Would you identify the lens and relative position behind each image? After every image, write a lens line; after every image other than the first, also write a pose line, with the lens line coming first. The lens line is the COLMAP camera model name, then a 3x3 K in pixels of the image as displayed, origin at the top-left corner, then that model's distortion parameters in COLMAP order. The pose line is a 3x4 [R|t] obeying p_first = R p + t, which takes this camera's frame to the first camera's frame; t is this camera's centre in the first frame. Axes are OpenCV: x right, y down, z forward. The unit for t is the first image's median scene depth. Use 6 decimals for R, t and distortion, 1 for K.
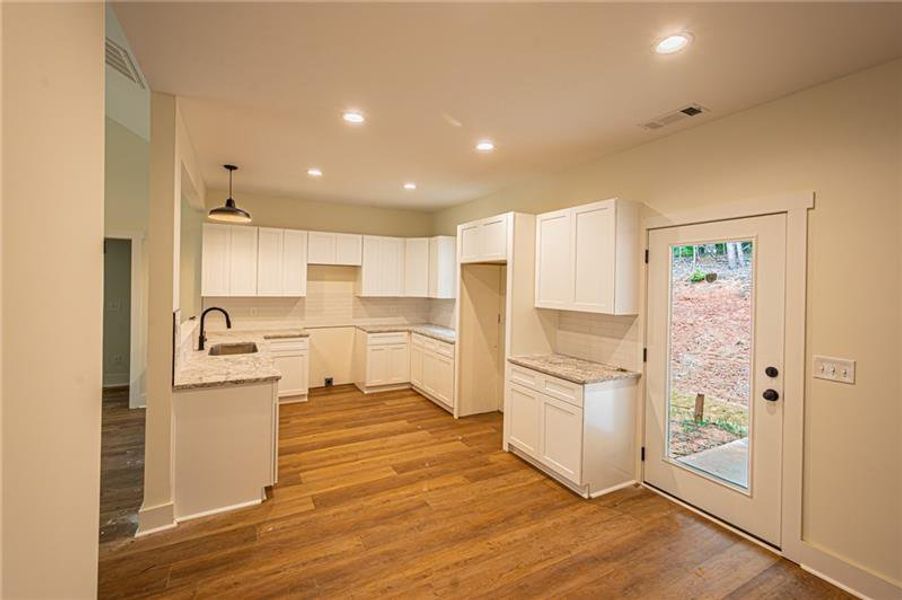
lens RADIAL K [[393.0, 0, 454.2], [0, 393.0, 285.3], [0, 0, 1]] dist [0.001388, 0.000113]
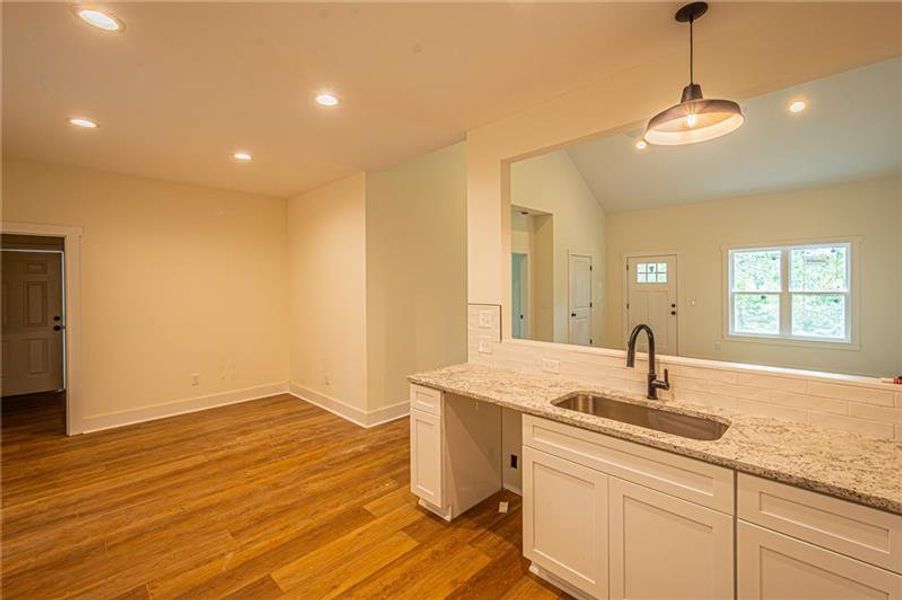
lens RADIAL K [[393.0, 0, 451.7], [0, 393.0, 292.0], [0, 0, 1]] dist [0.001388, 0.000113]
pose [[-0.960872, -0.011575, -0.276753, -0.156713], [-0.013138, 0.999906, 0.003795, 0.012072], [0.276683, 0.007282, -0.960934, 1.078250]]
